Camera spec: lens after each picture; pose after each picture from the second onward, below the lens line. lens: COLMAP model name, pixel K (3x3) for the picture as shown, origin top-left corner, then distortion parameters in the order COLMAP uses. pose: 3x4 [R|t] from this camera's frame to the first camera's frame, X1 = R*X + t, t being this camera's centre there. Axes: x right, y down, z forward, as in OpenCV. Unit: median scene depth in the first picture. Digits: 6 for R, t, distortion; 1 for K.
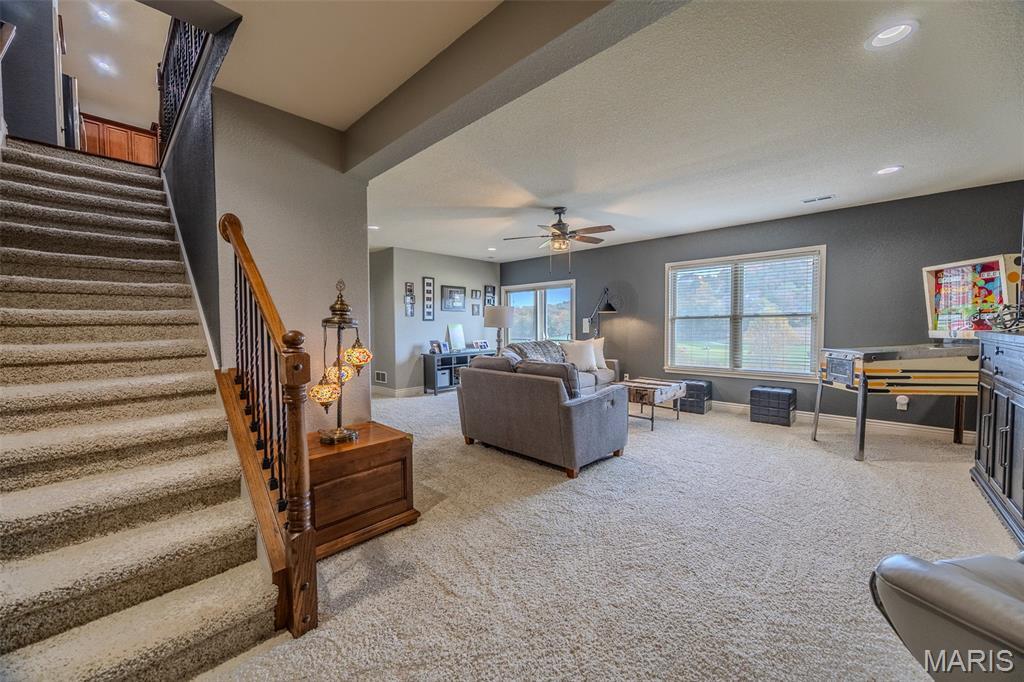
lens RADIAL K [[393.7, 0, 512.6], [0, 393.7, 341.9], [0, 0, 1]] dist [-0.000271, 0.000525]
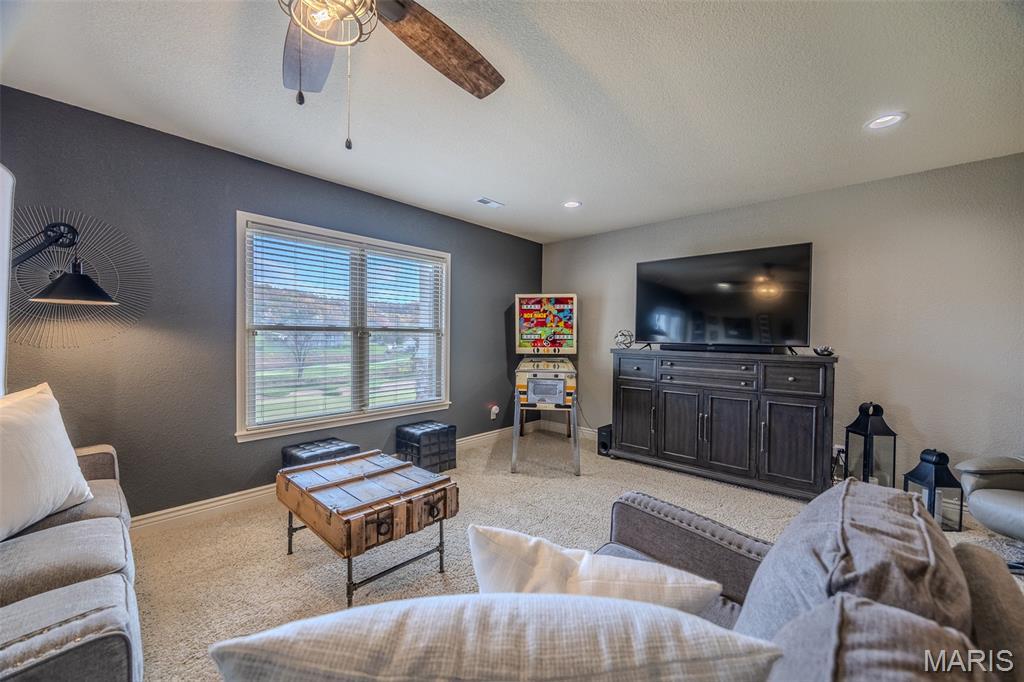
lens RADIAL K [[393.7, 0, 510.8], [0, 393.7, 340.6], [0, 0, 1]] dist [-0.000271, 0.000525]
pose [[-0.013606, 0.001094, 0.999907, -0.094706], [0.032577, 0.999469, -0.000651, -0.036961], [-0.999377, 0.032565, -0.013635, 0.759977]]
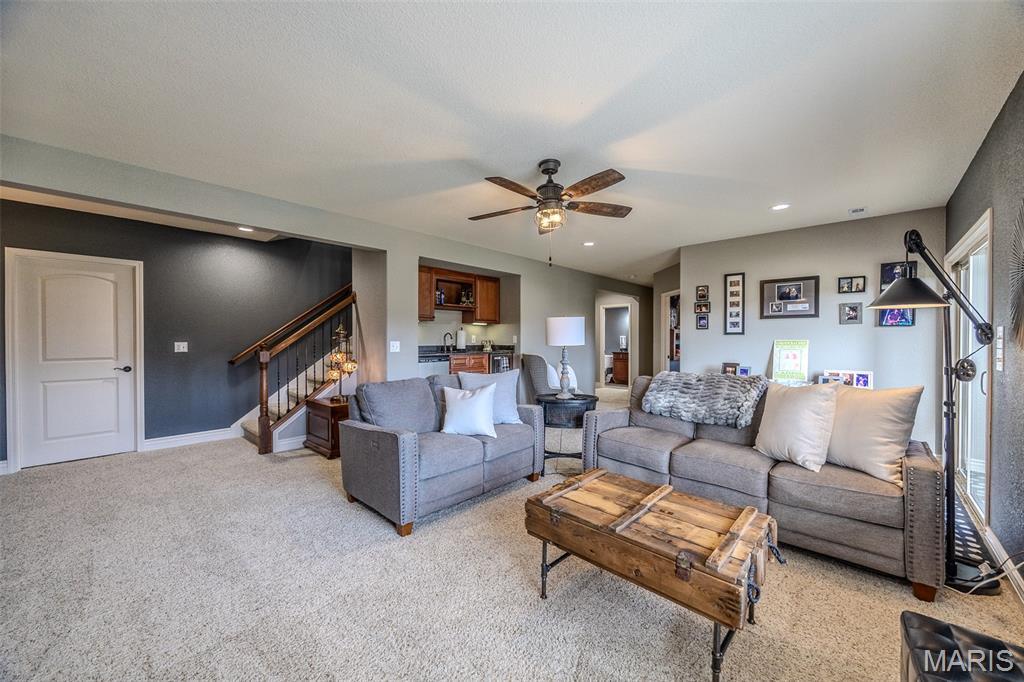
lens RADIAL K [[393.7, 0, 513.3], [0, 393.7, 338.0], [0, 0, 1]] dist [-0.000271, 0.000525]
pose [[0.003851, 0.005245, -0.999979, 0.655767], [-0.043823, 0.999026, 0.005071, -0.045535], [0.999032, 0.043802, 0.004077, 0.801804]]
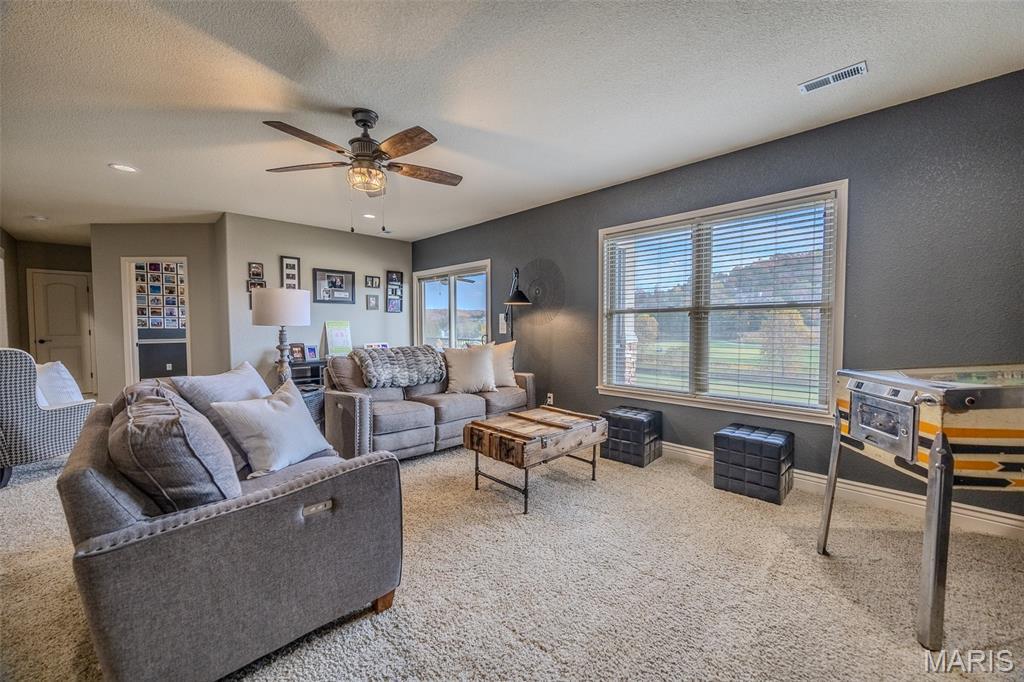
lens RADIAL K [[393.7, 0, 512.6], [0, 393.7, 342.0], [0, 0, 1]] dist [-0.000271, 0.000525]
pose [[0.999711, 0.003949, -0.023721, 0.288086], [-0.003856, 0.999985, 0.003960, -0.013869], [0.023736, -0.003868, 0.999711, 0.370141]]
